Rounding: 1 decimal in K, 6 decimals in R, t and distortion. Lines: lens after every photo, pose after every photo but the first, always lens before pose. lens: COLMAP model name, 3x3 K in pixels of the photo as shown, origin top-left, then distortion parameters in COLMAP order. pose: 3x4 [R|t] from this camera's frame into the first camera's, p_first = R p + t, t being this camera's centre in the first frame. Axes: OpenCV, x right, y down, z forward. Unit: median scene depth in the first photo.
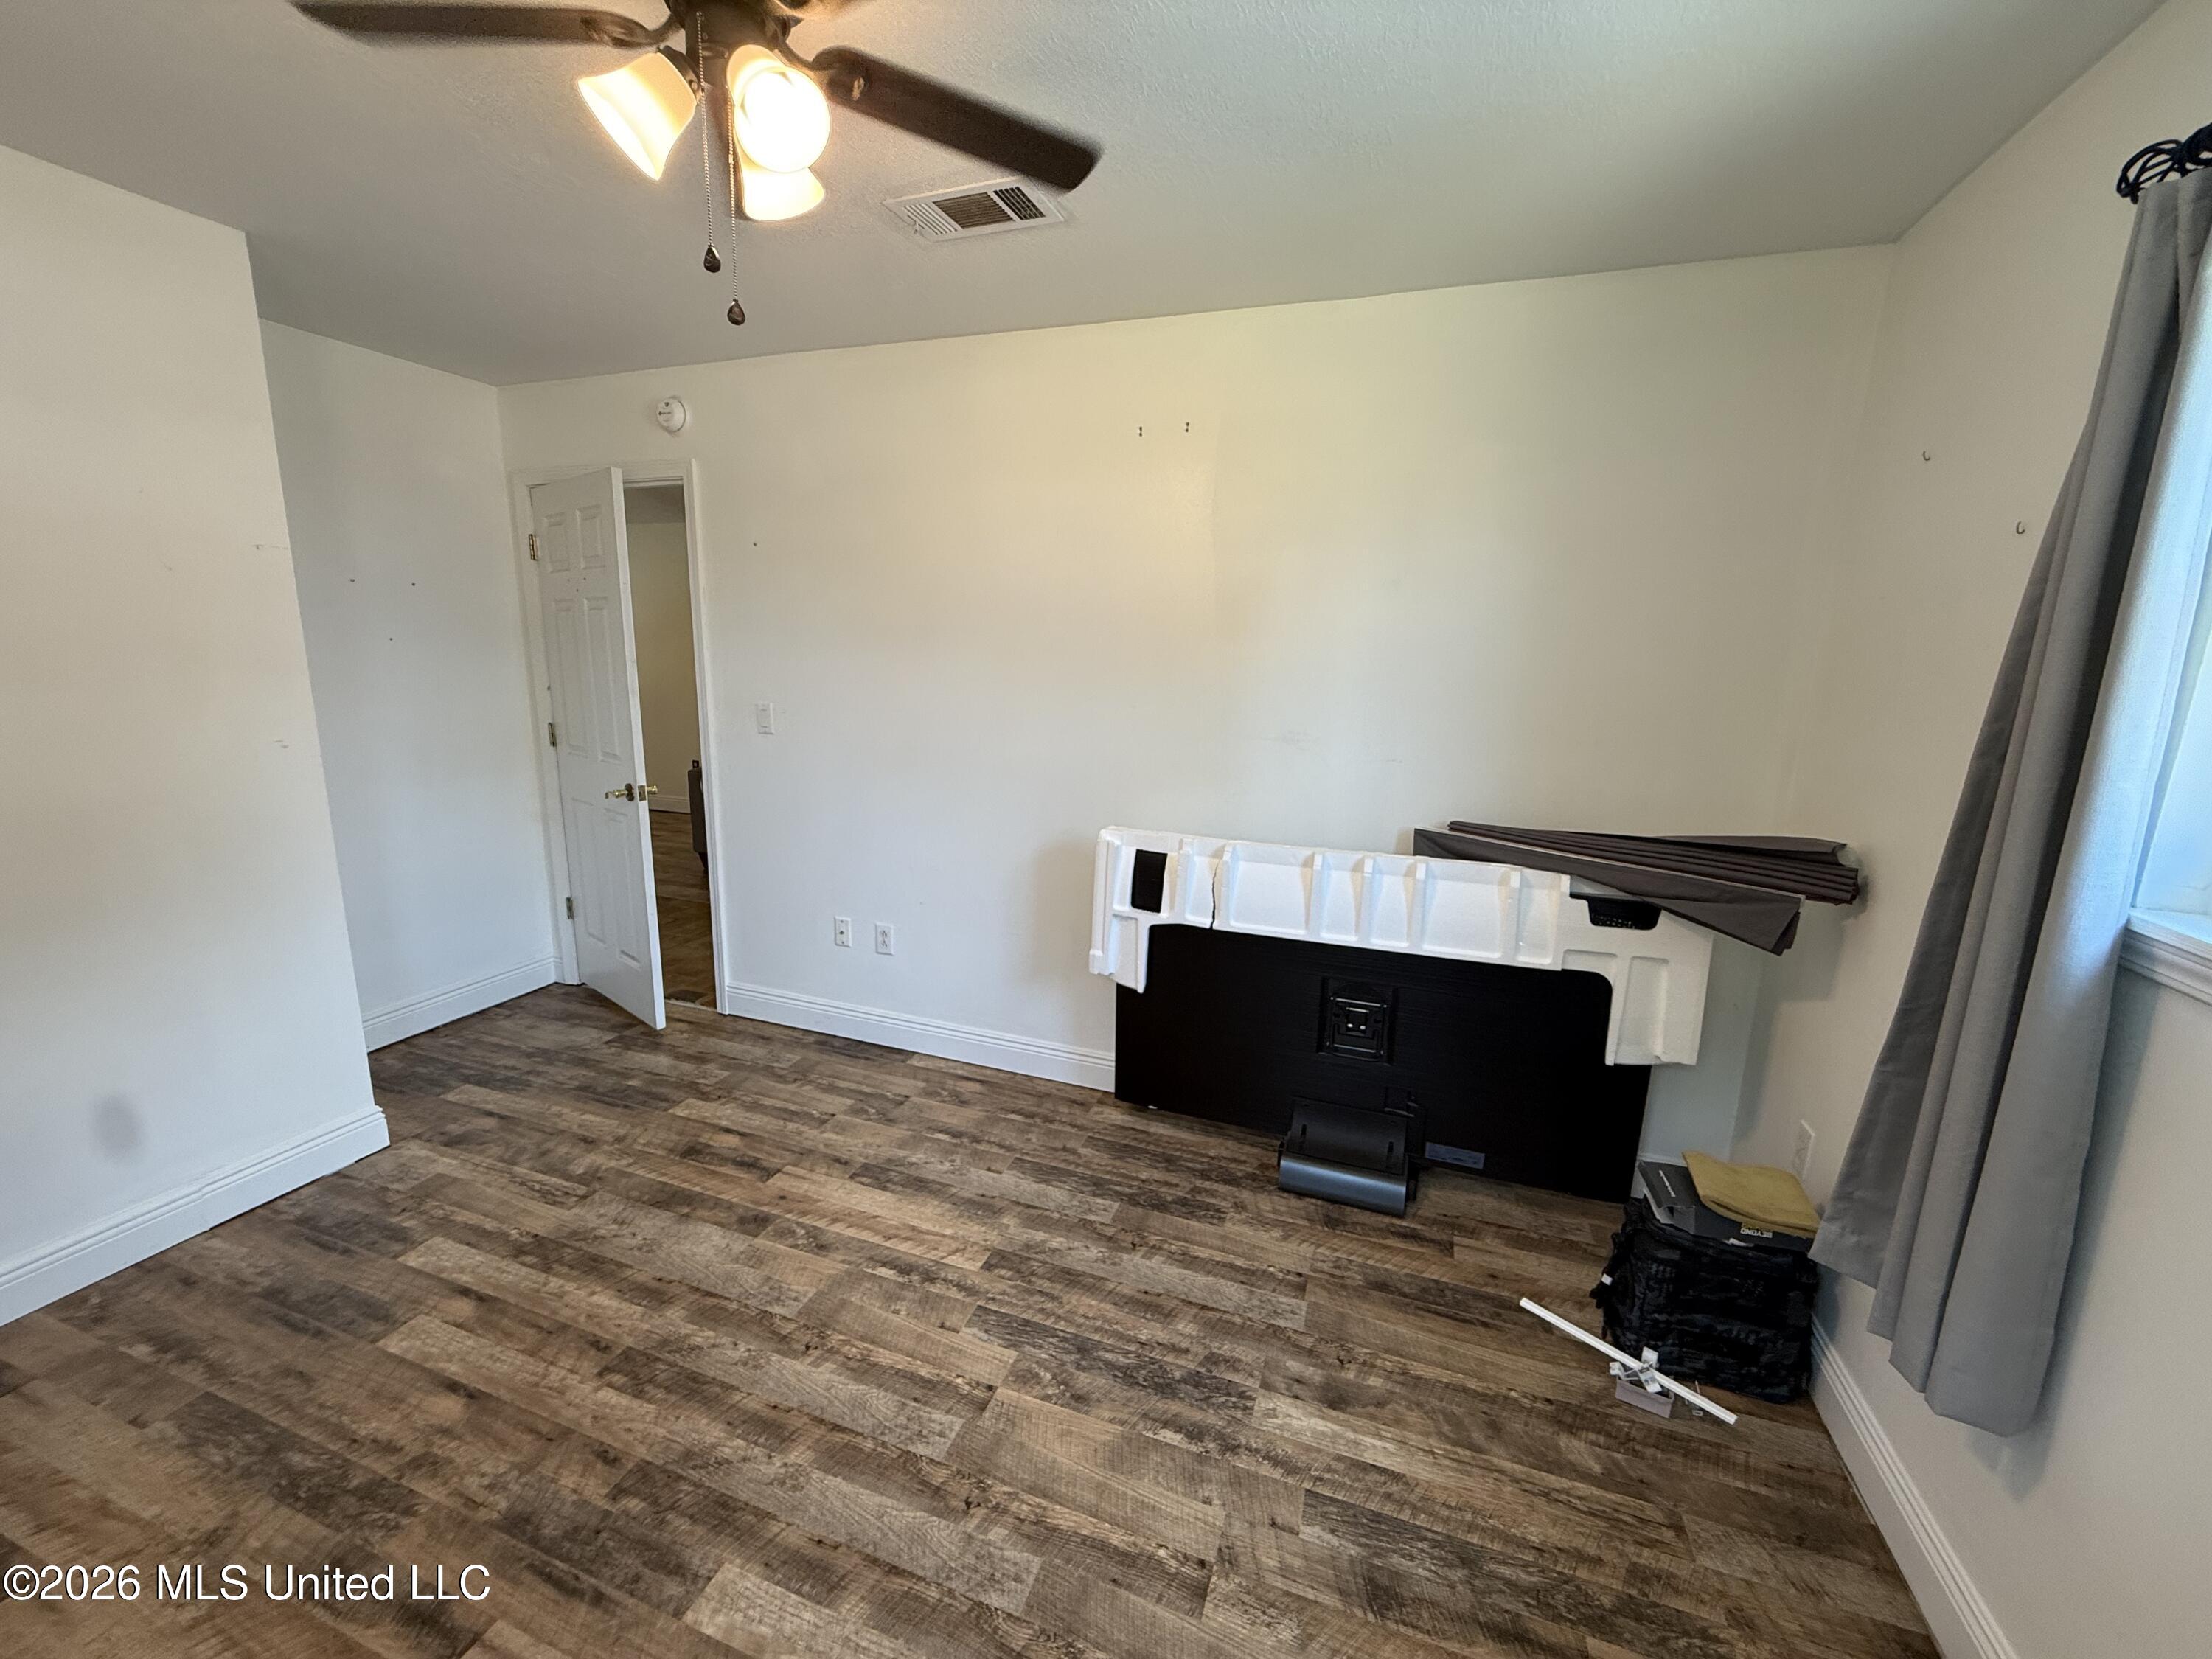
lens RADIAL K [[880.1, 0, 1093.6], [0, 880.1, 816.0], [0, 0, 1]] dist [-0.000794, -0.000015]
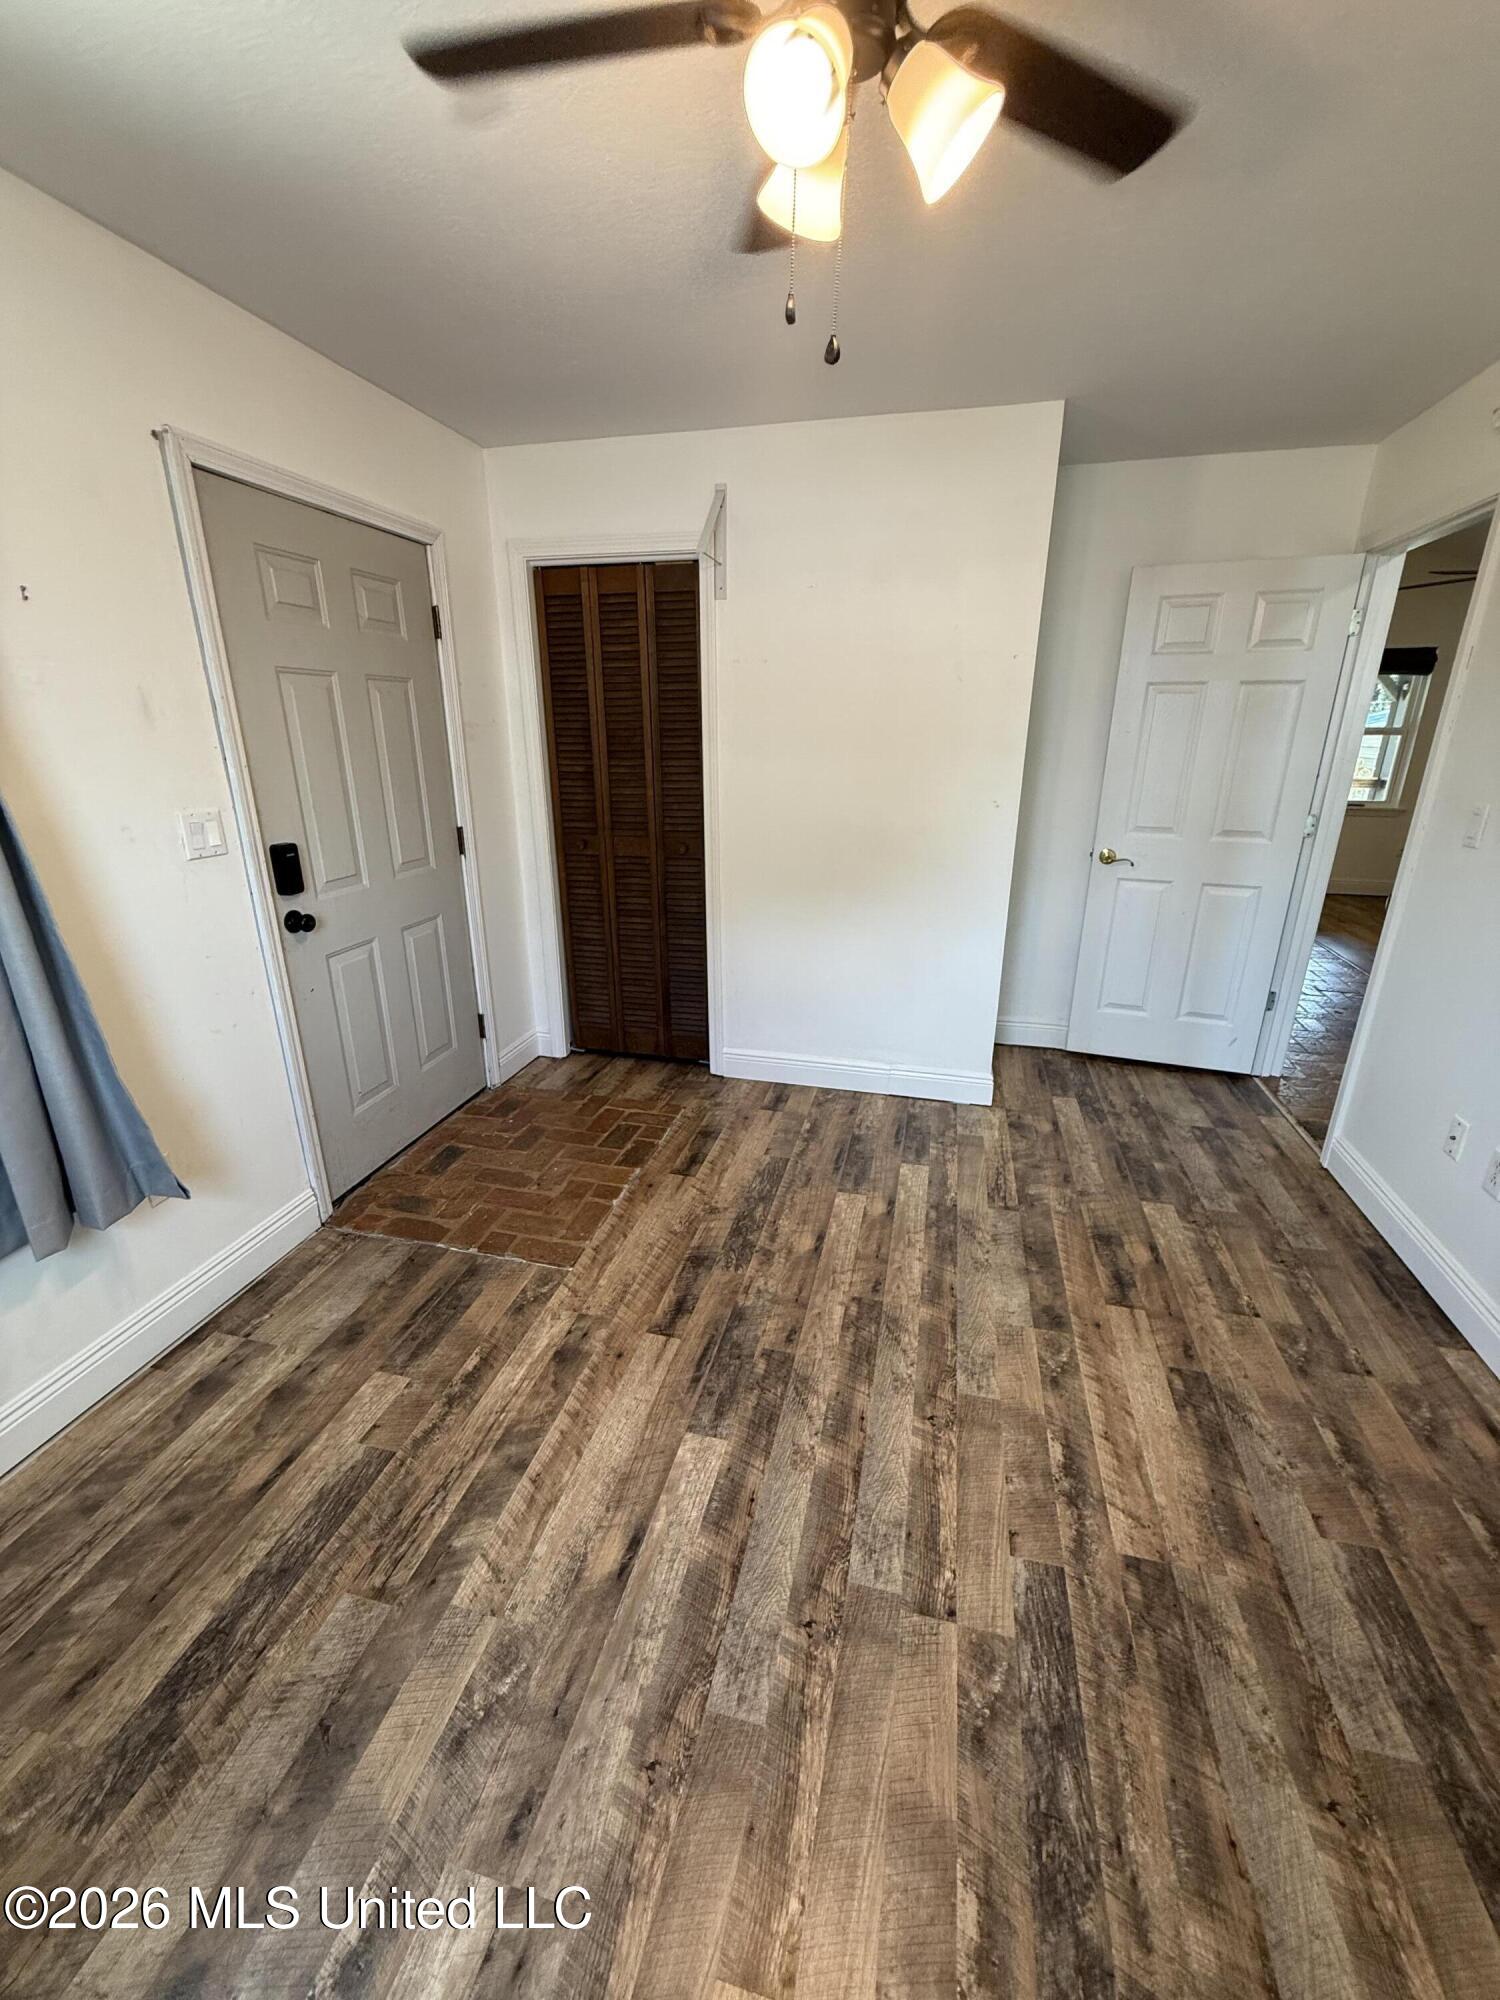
lens RADIAL K [[795.7, 0, 761.5], [0, 795.7, 990.8], [0, 0, 1]] dist [-0.000794, -0.000015]
pose [[0.113395, 0.291163, -0.949929, 0.360366], [-0.182355, 0.945954, 0.268176, -0.080571], [0.976672, 0.142814, 0.160361, 0.526473]]
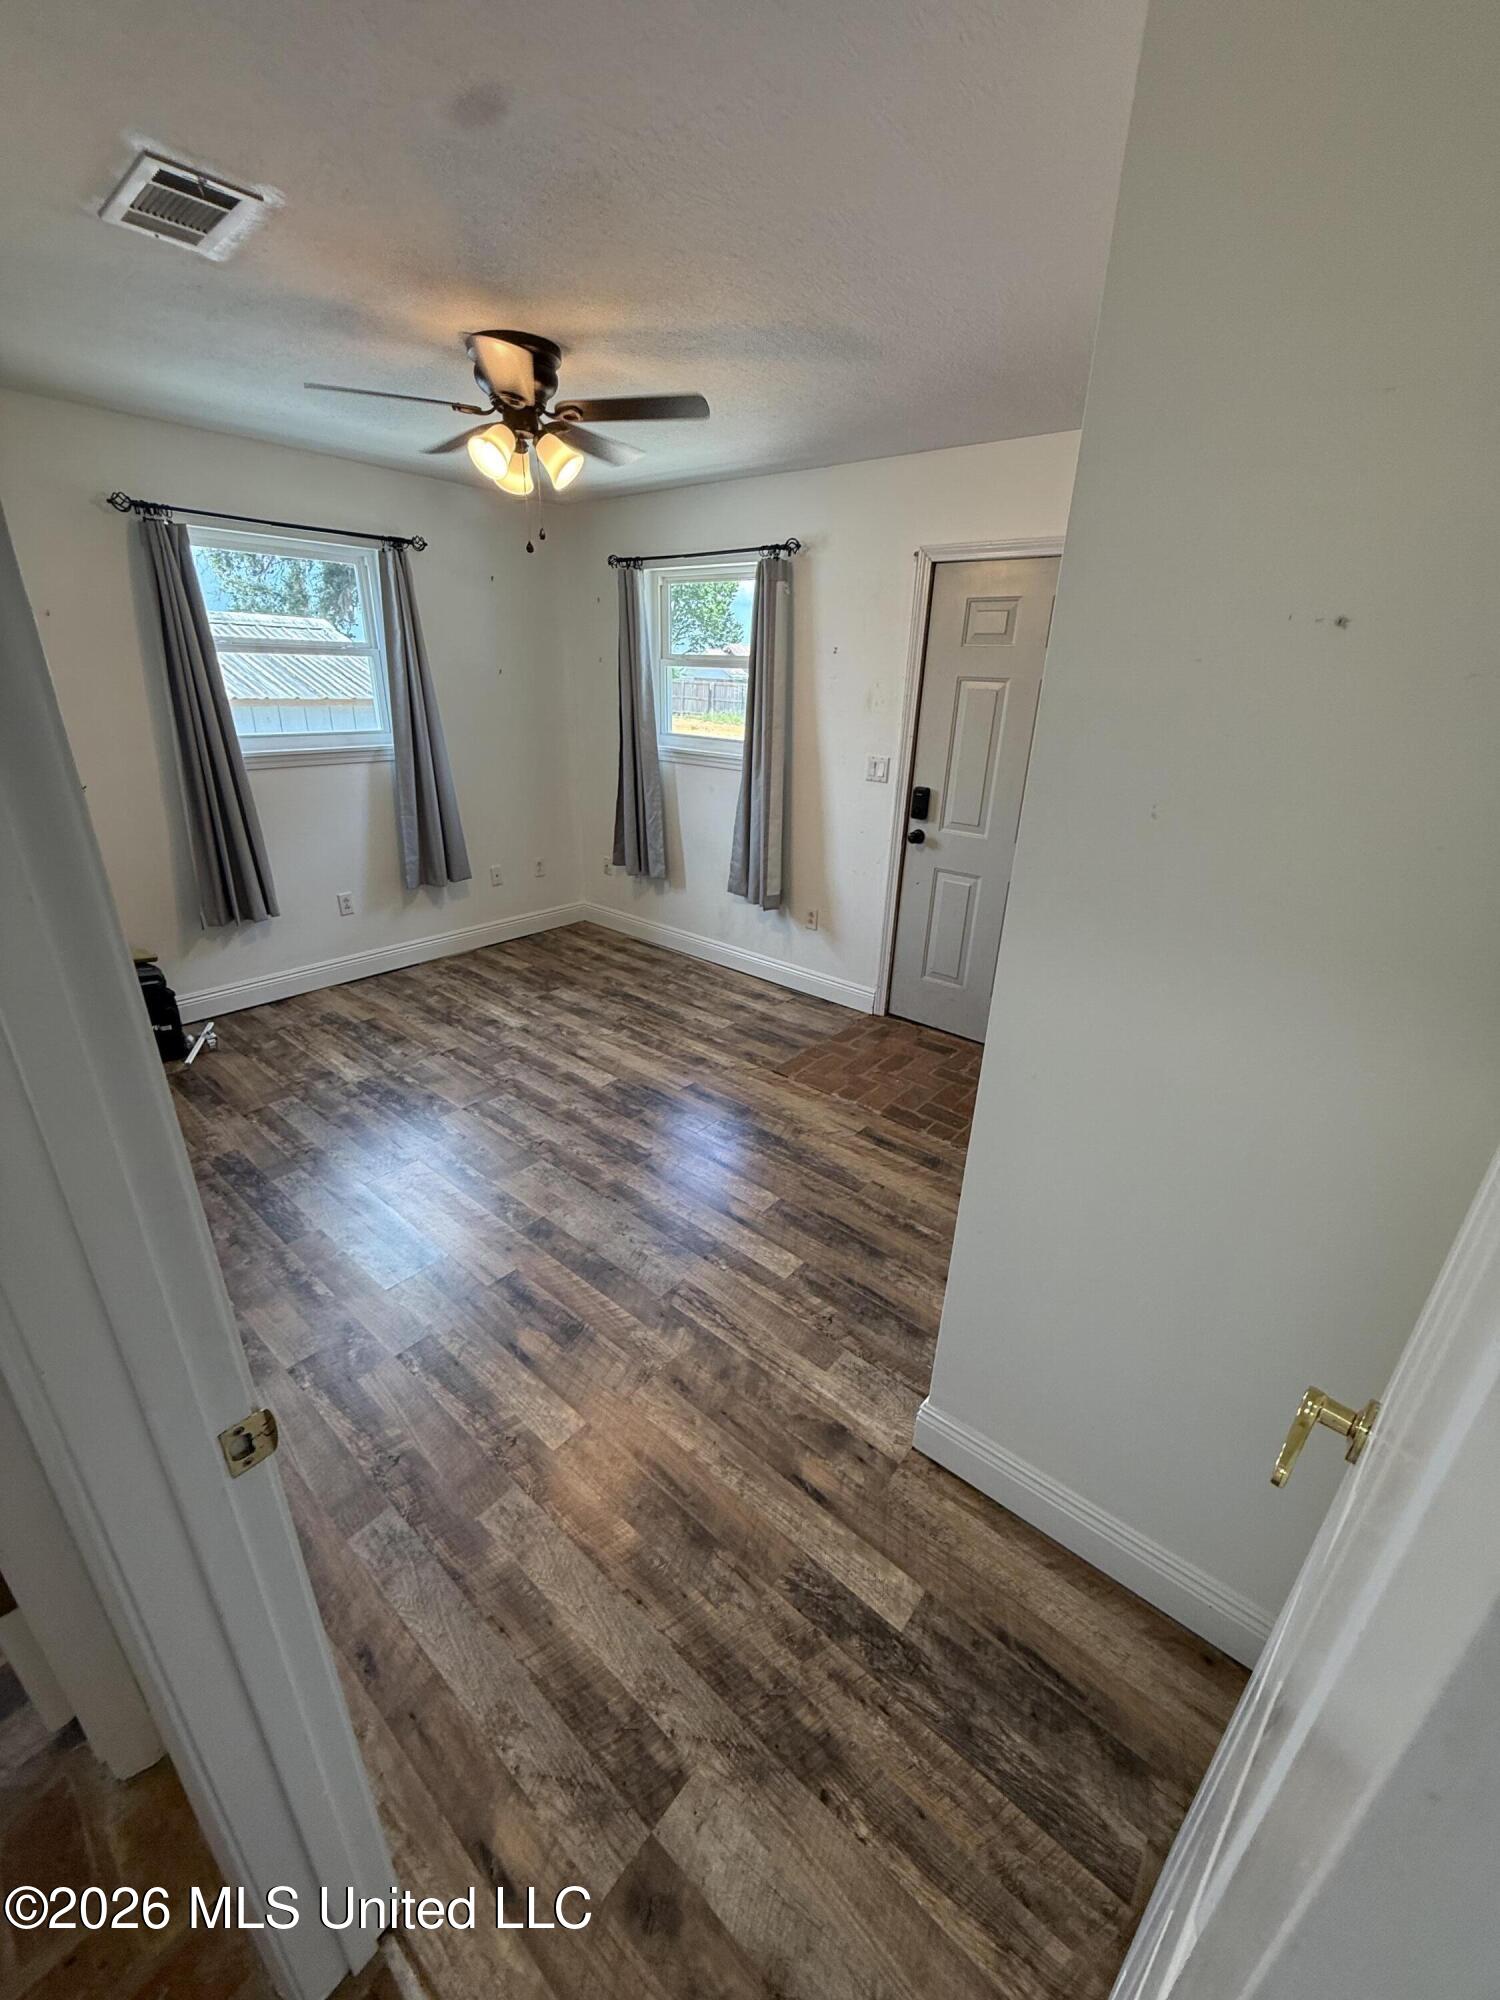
lens RADIAL K [[795.7, 0, 744.2], [0, 795.7, 996.1], [0, 0, 1]] dist [-0.000794, -0.000015]
pose [[-0.936732, -0.182897, 0.298467, -0.992049], [0.008879, 0.839957, 0.542580, -0.415601], [-0.349936, 0.510902, -0.785191, 1.735958]]
